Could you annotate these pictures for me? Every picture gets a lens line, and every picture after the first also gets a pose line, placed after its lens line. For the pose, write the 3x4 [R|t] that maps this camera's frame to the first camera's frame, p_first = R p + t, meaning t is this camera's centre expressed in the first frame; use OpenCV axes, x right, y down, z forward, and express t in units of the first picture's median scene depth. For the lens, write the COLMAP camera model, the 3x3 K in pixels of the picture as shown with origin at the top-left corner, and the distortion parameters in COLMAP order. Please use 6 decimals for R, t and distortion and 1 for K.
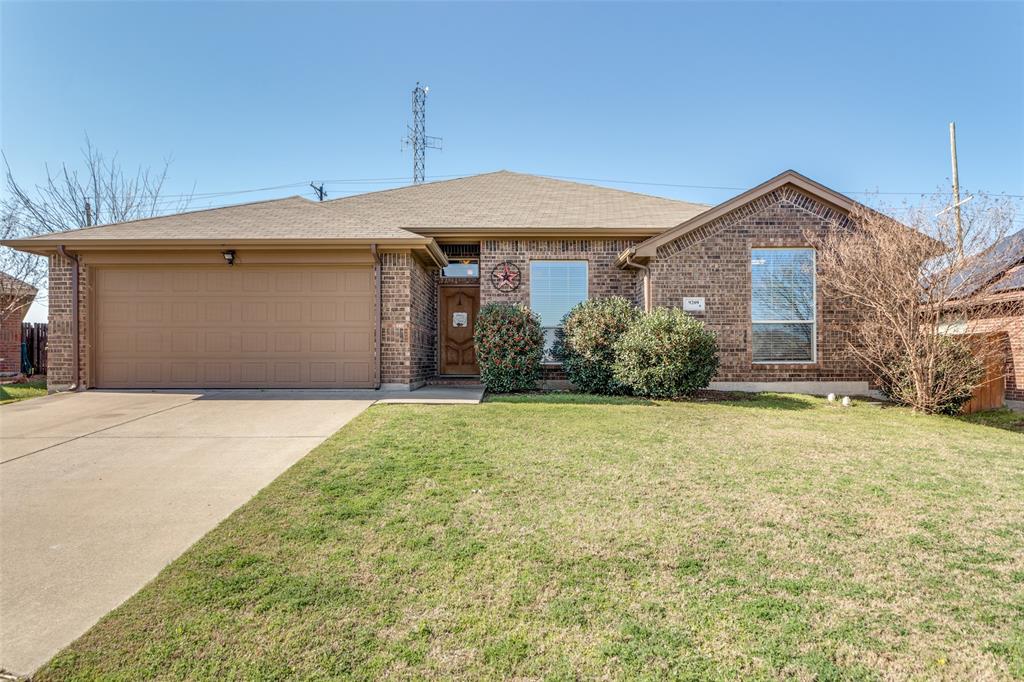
lens RADIAL K [[552.2, 0, 512.0], [0, 552.2, 341.0], [0, 0, 1]] dist [-0.001229, 0.001646]
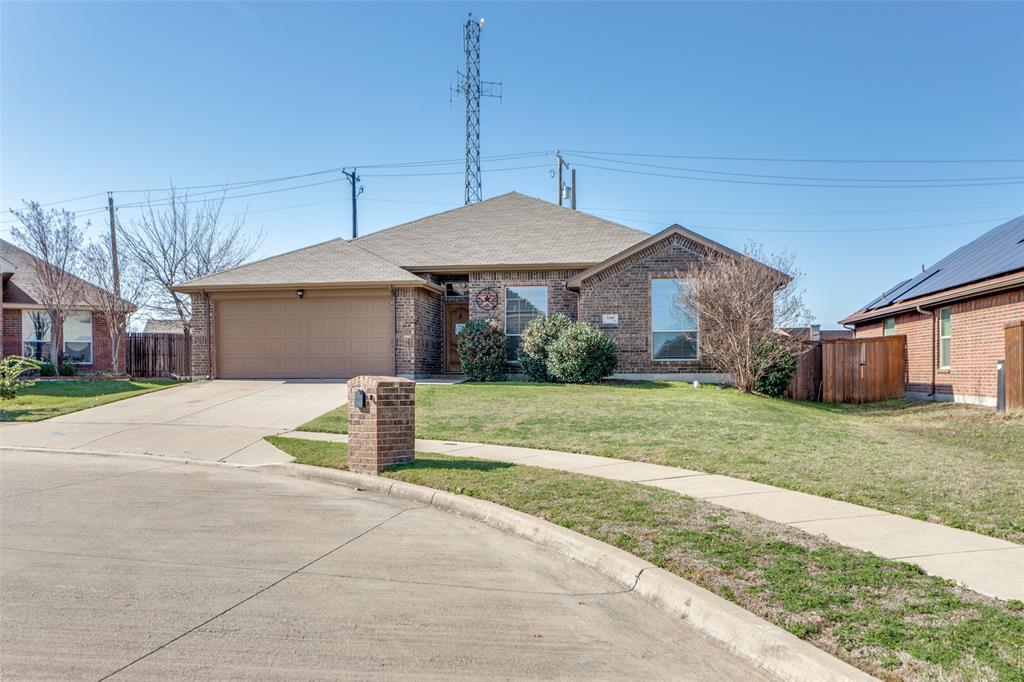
lens RADIAL K [[790.0, 0, 512.0], [0, 790.0, 341.0], [0, 0, 1]] dist [0.002787, 0.001535]
pose [[0.990936, -0.008229, -0.134079, 0.354267], [0.008039, 0.999966, -0.001962, -0.008569], [0.134091, 0.000866, 0.990969, -1.059755]]
